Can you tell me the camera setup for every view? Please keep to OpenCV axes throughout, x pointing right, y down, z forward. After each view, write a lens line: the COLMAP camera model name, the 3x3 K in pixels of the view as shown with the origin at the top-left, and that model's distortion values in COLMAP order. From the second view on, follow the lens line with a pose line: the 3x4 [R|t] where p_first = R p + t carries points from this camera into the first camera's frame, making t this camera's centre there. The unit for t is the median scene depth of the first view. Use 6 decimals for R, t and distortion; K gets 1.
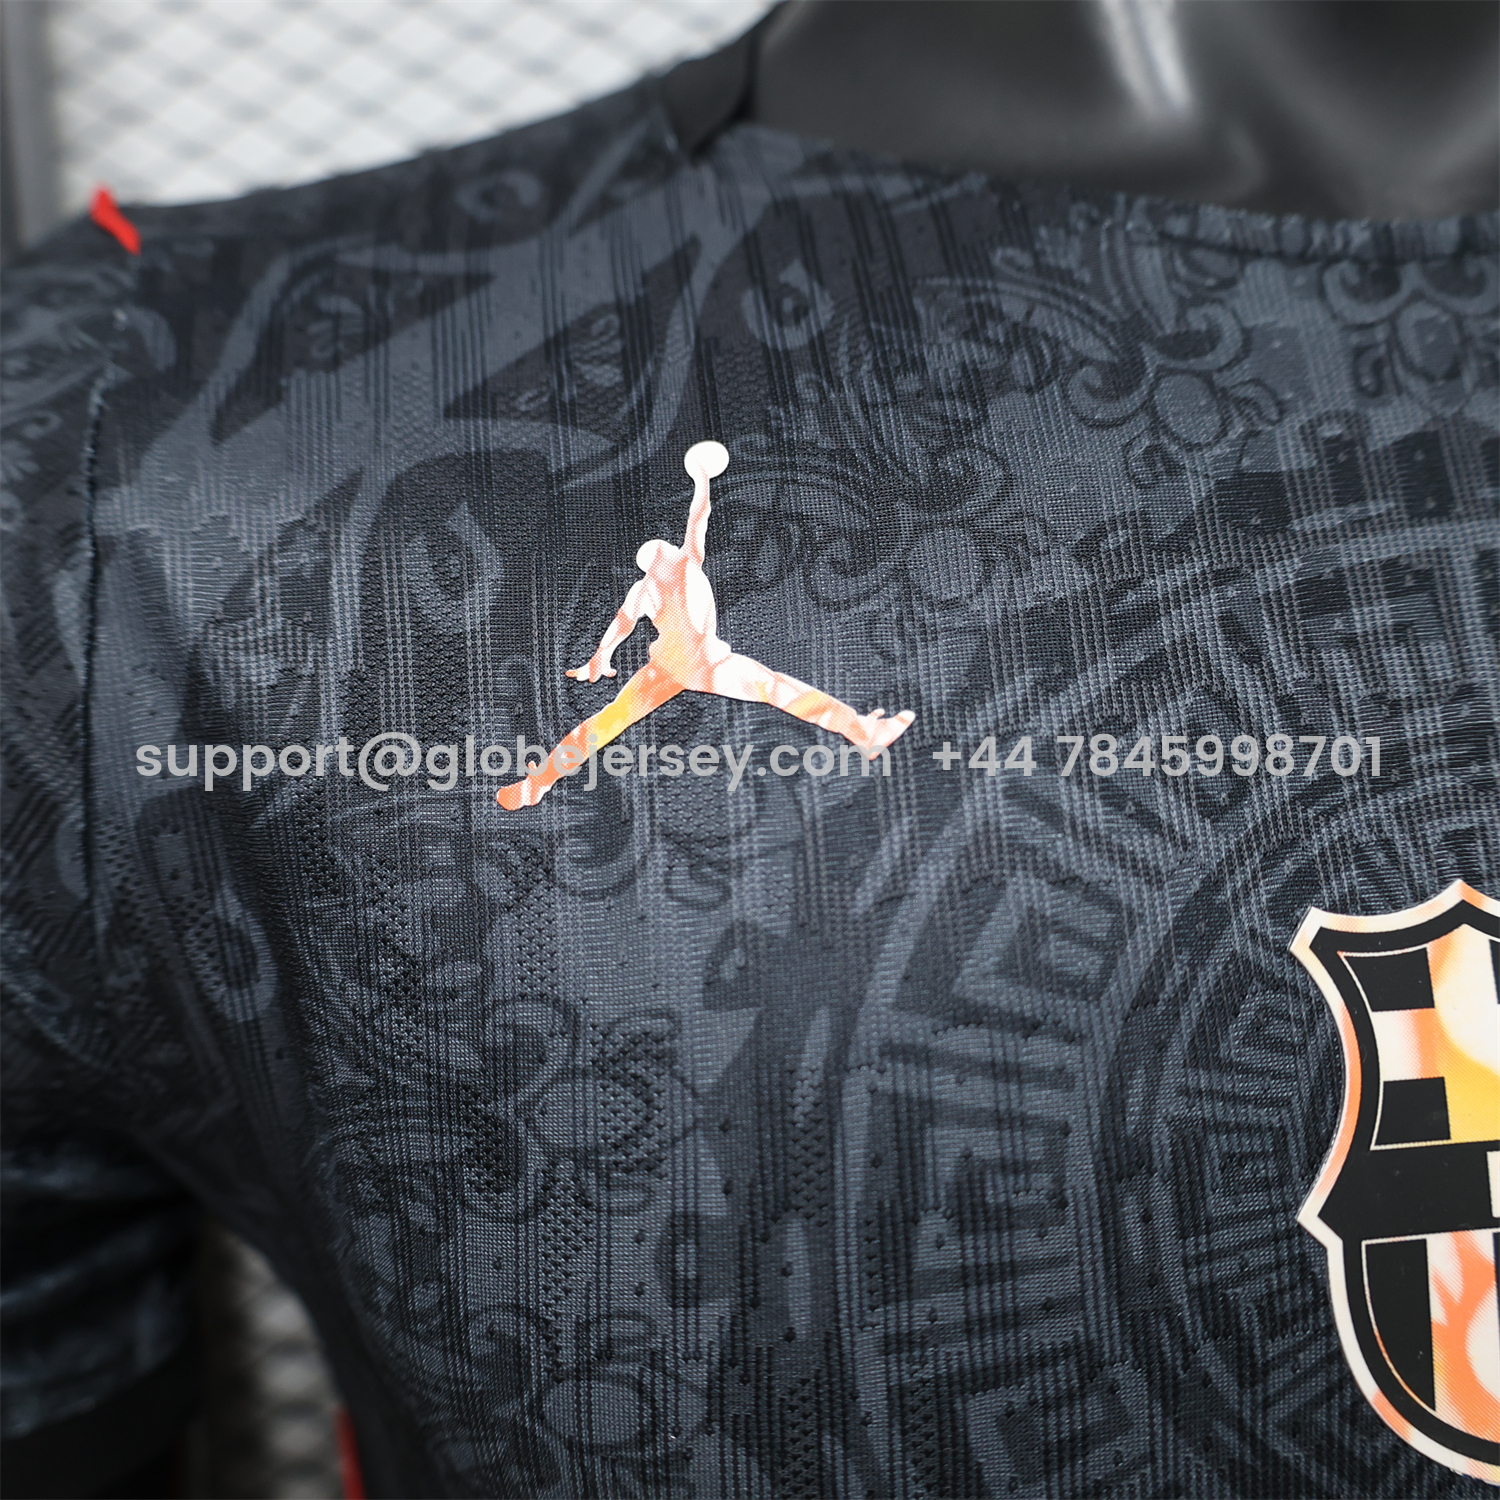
lens RADIAL K [[1536.0, 0, 743.2], [0, 1536.0, 746.6], [0, 0, 1]] dist [-0.000016, -0.001207]
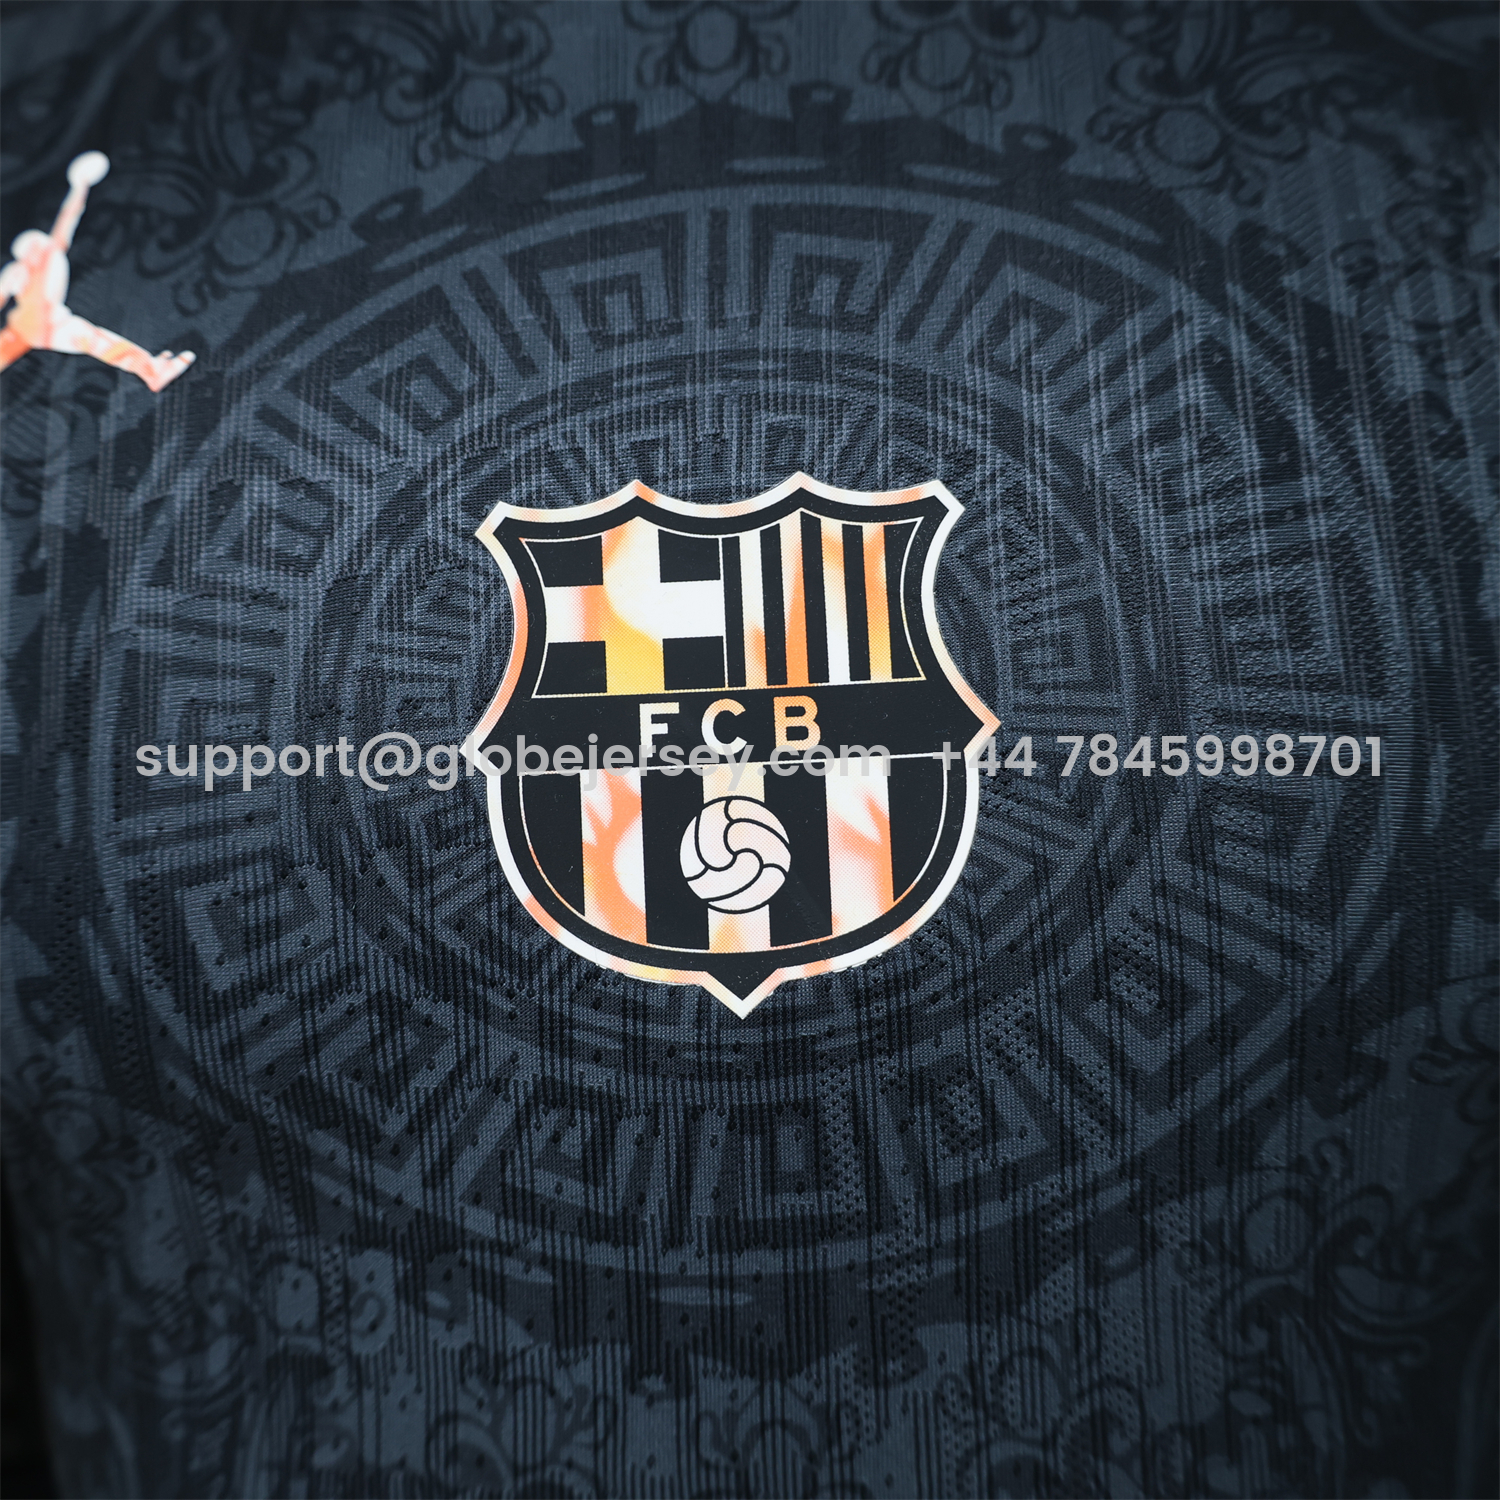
lens RADIAL K [[1579.1, 0, 750.0], [0, 1579.1, 750.0], [0, 0, 1]] dist [-0.016652, 0.009863]
pose [[0.993348, -0.005476, -0.115018, 0.671704], [0.008786, 0.999561, 0.028291, 0.252315], [0.114813, -0.029113, 0.992960, -0.184172]]
